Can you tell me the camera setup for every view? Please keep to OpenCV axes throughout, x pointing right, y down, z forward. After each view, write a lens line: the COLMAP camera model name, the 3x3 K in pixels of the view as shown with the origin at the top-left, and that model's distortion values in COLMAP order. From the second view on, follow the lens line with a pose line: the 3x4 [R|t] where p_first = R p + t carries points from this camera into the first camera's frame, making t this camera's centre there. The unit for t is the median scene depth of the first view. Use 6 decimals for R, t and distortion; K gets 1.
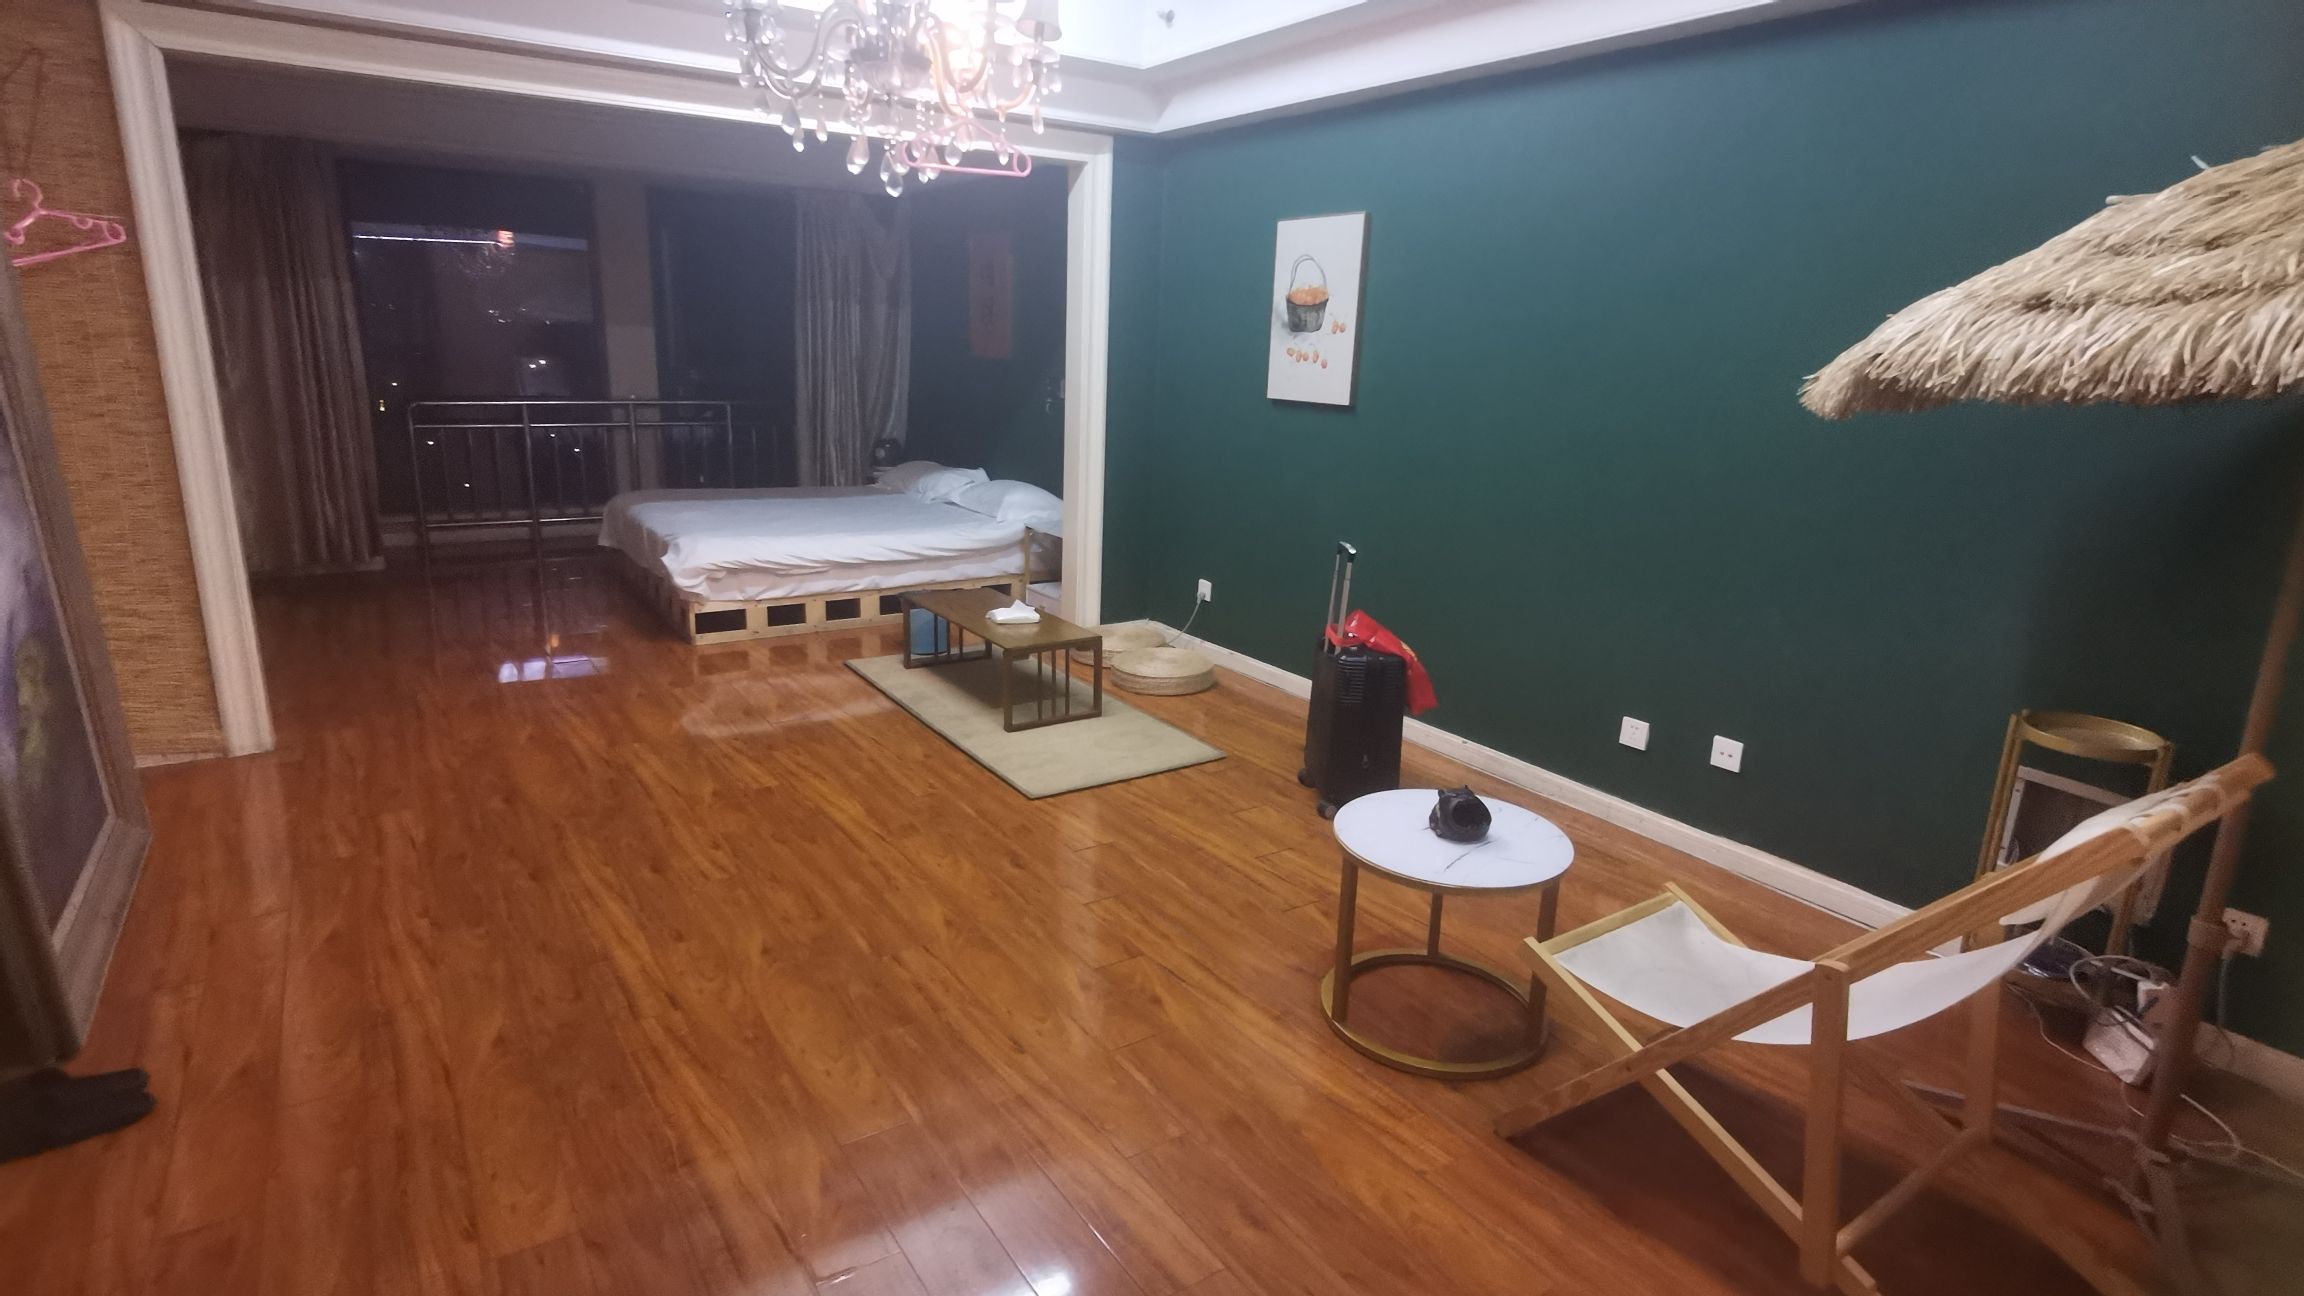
lens RADIAL K [[1187.9, 0, 1152.0], [0, 1187.9, 648.0], [0, 0, 1]] dist [0.021529, -0.029027]
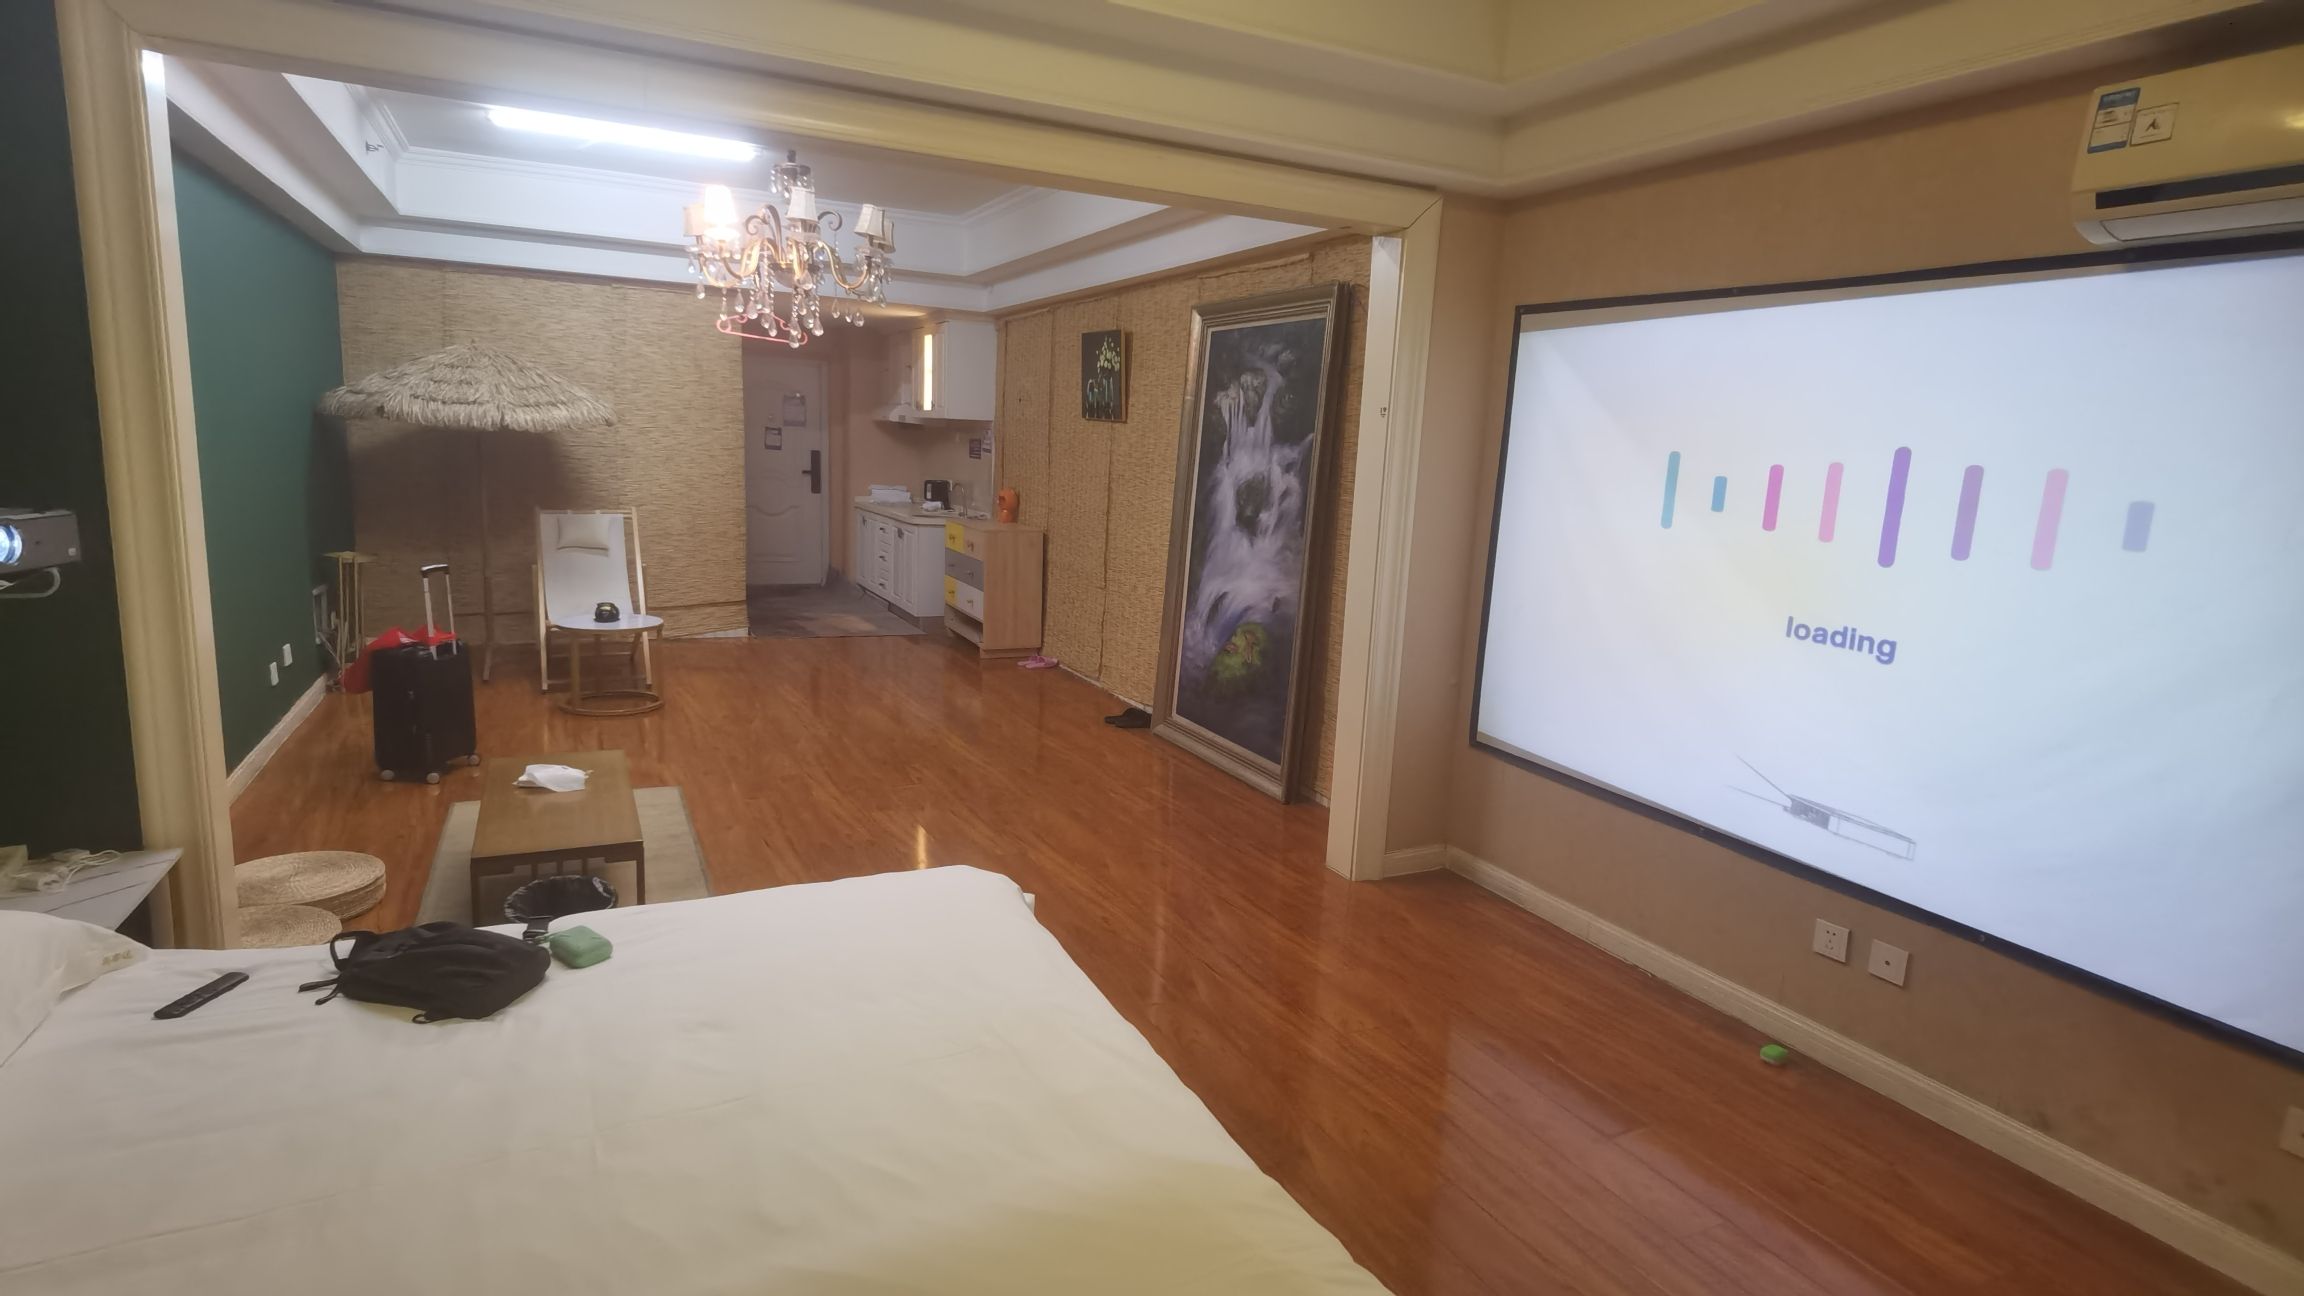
lens RADIAL K [[1187.9, 0, 1152.0], [0, 1187.9, 648.0], [0, 0, 1]] dist [0.021529, -0.029027]
pose [[-0.989137, -0.102810, 0.105060, -0.675883], [-0.049670, 0.906448, 0.419386, -0.529566], [-0.138349, 0.409612, -0.901708, 1.901340]]
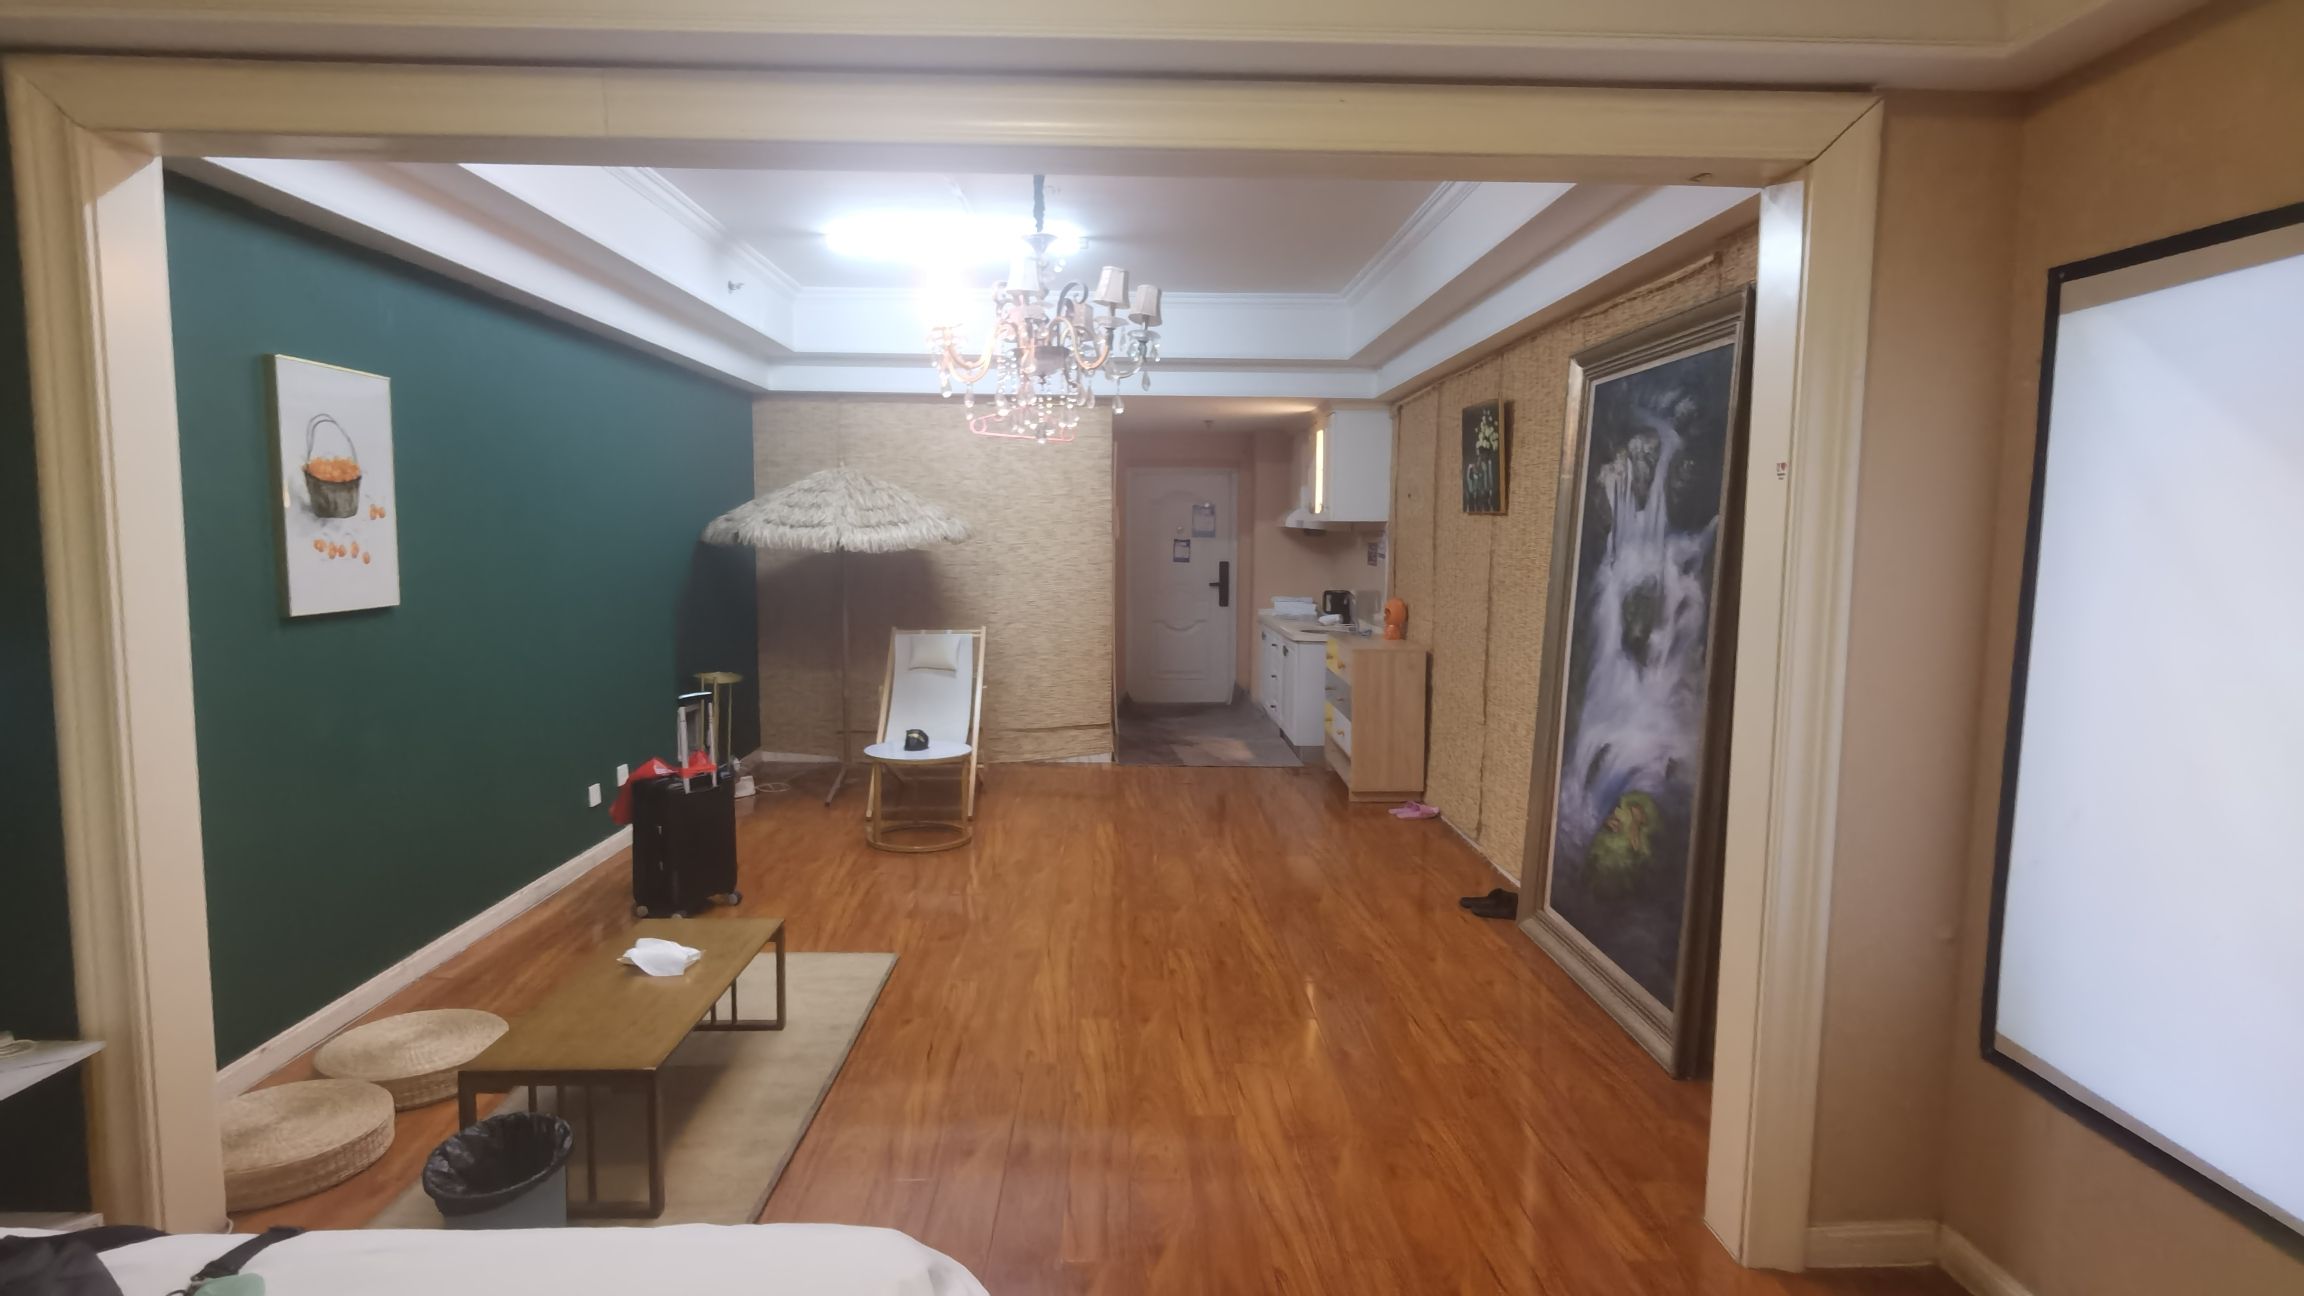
lens RADIAL K [[1187.9, 0, 1152.0], [0, 1187.9, 648.0], [0, 0, 1]] dist [0.021529, -0.029027]
pose [[-0.849318, -0.093823, 0.519477, -0.790379], [0.095865, 0.940302, 0.326562, -0.442515], [-0.519104, 0.327154, -0.789621, 1.559122]]
